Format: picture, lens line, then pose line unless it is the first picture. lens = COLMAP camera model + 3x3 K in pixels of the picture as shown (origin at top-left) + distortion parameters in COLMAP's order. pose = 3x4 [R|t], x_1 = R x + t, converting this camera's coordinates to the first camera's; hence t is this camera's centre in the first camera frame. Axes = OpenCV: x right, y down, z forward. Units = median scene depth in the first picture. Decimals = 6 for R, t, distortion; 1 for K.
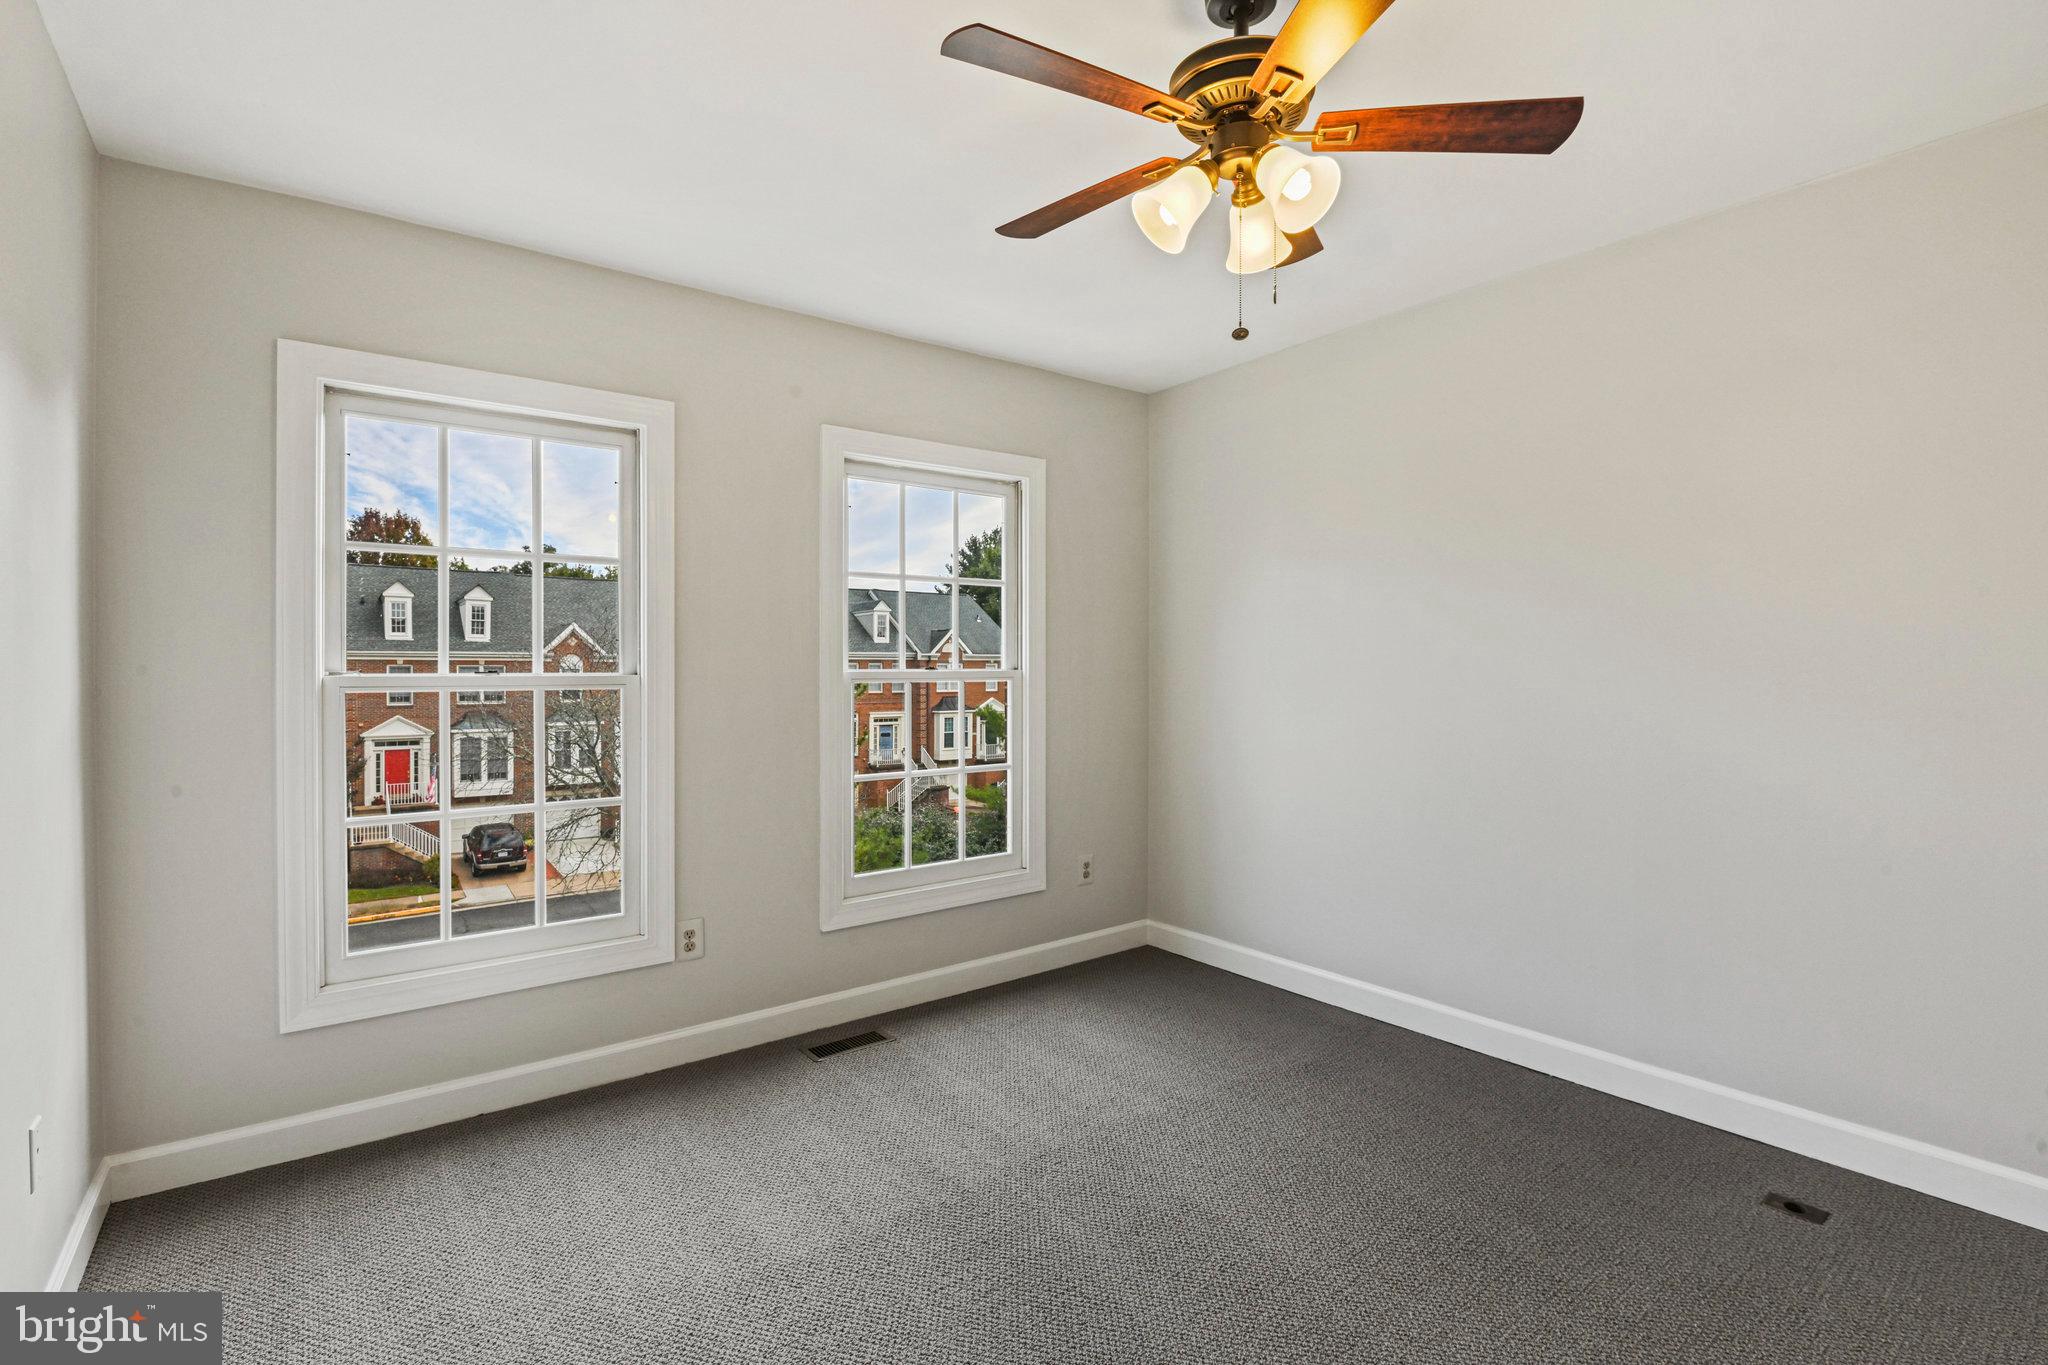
lens RADIAL K [[963.2, 0, 1024.0], [0, 963.2, 682.5], [0, 0, 1]] dist [-0.001851, -0.000740]
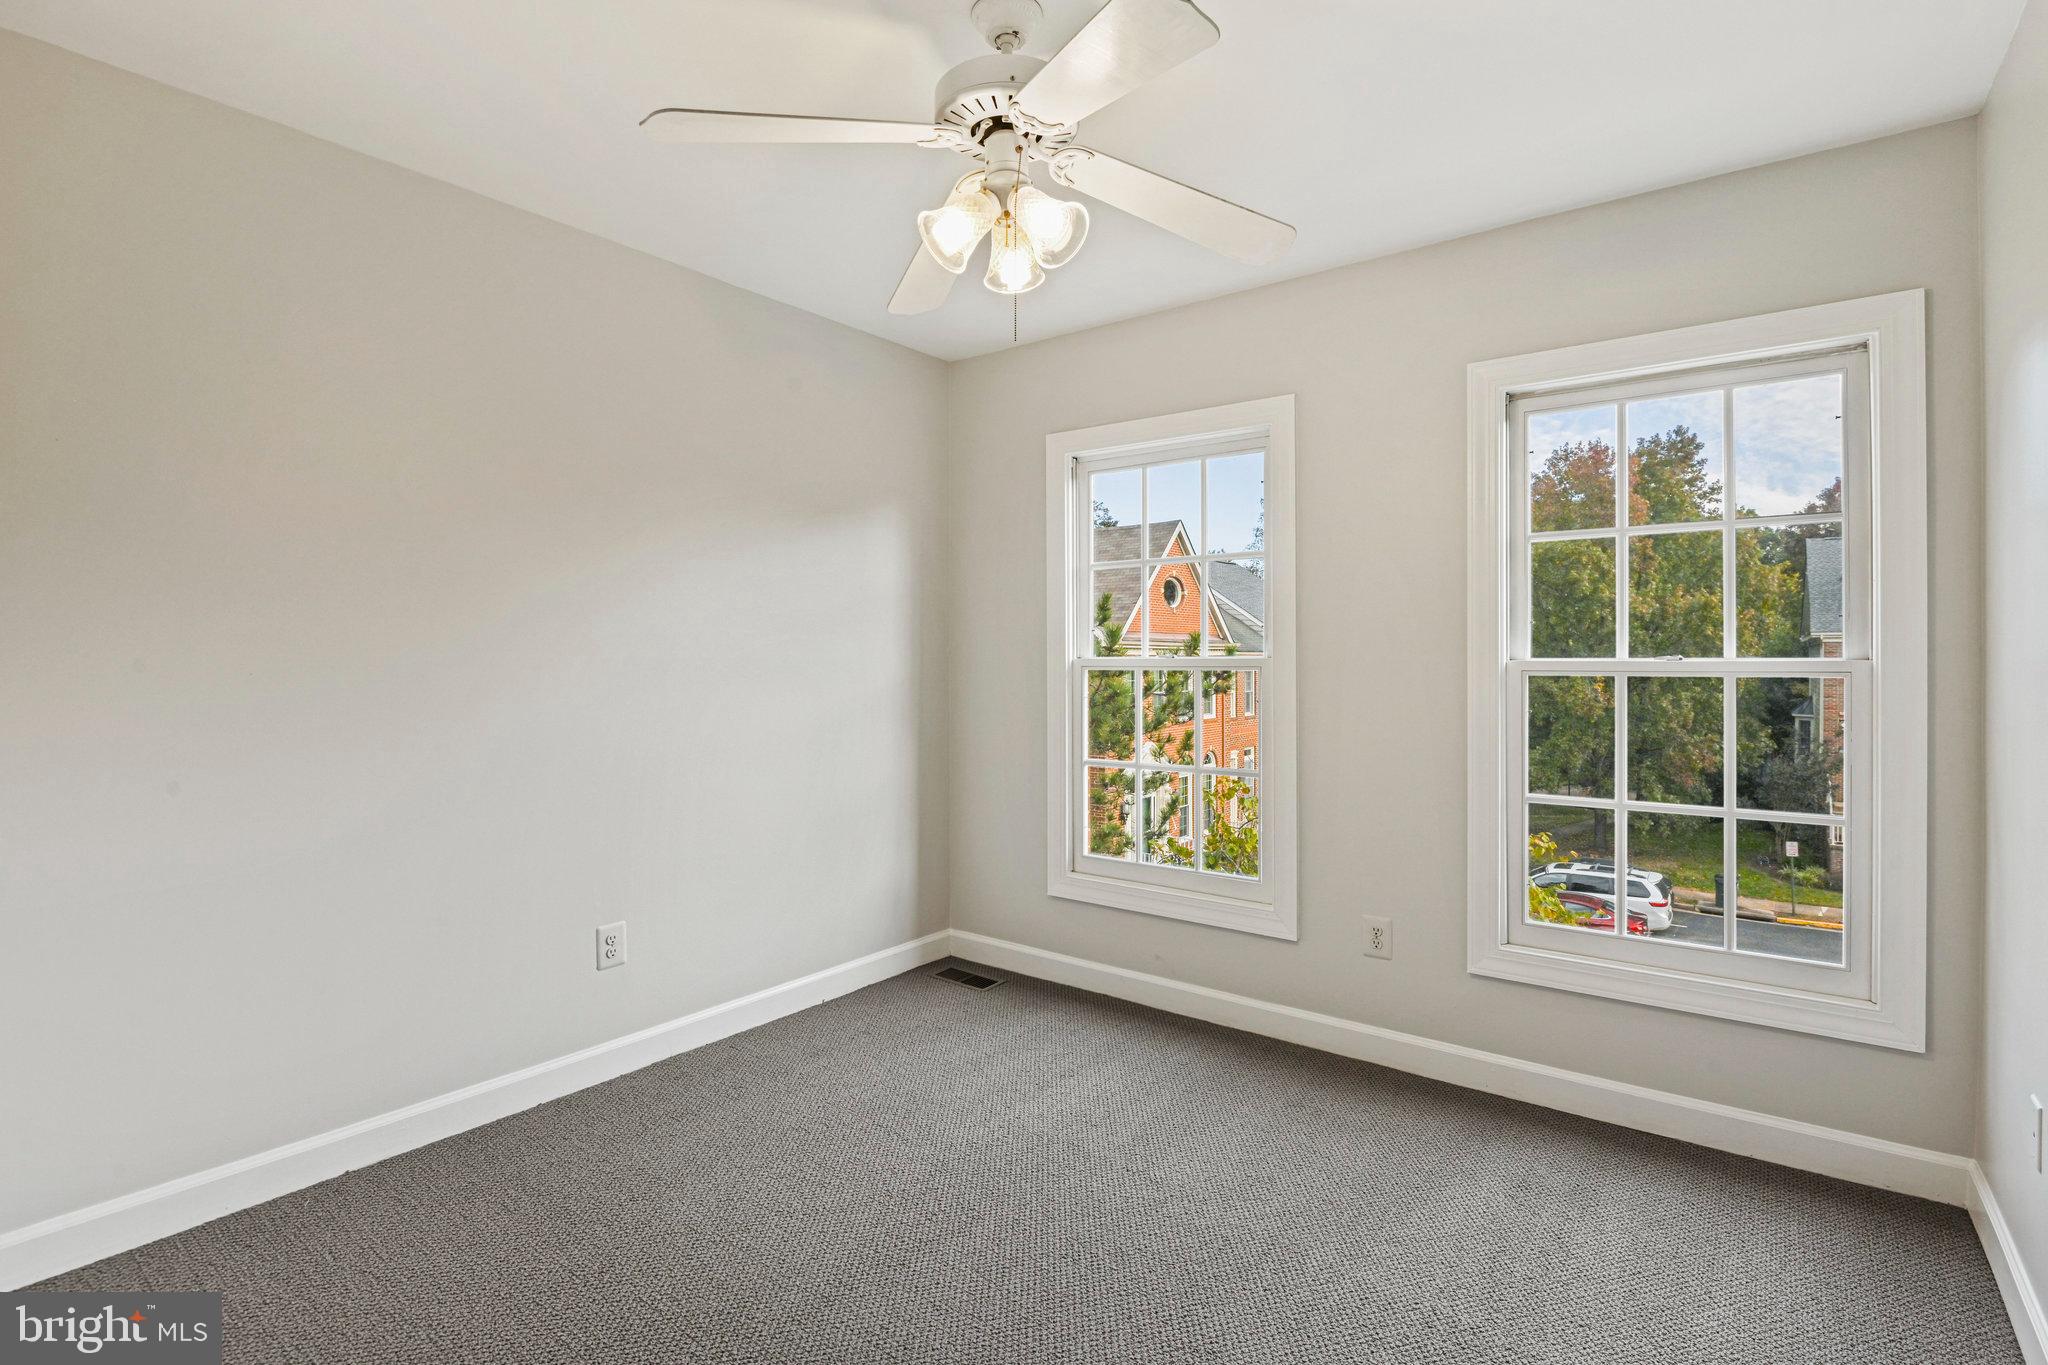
lens RADIAL K [[989.7, 0, 1021.9], [0, 989.7, 653.2], [0, 0, 1]] dist [-0.002008, -0.000849]
pose [[0.245703, 0.002111, -0.969343, 0.235275], [-0.014322, 0.999896, -0.001453, -0.003540], [0.969239, 0.014240, 0.245707, 0.187199]]
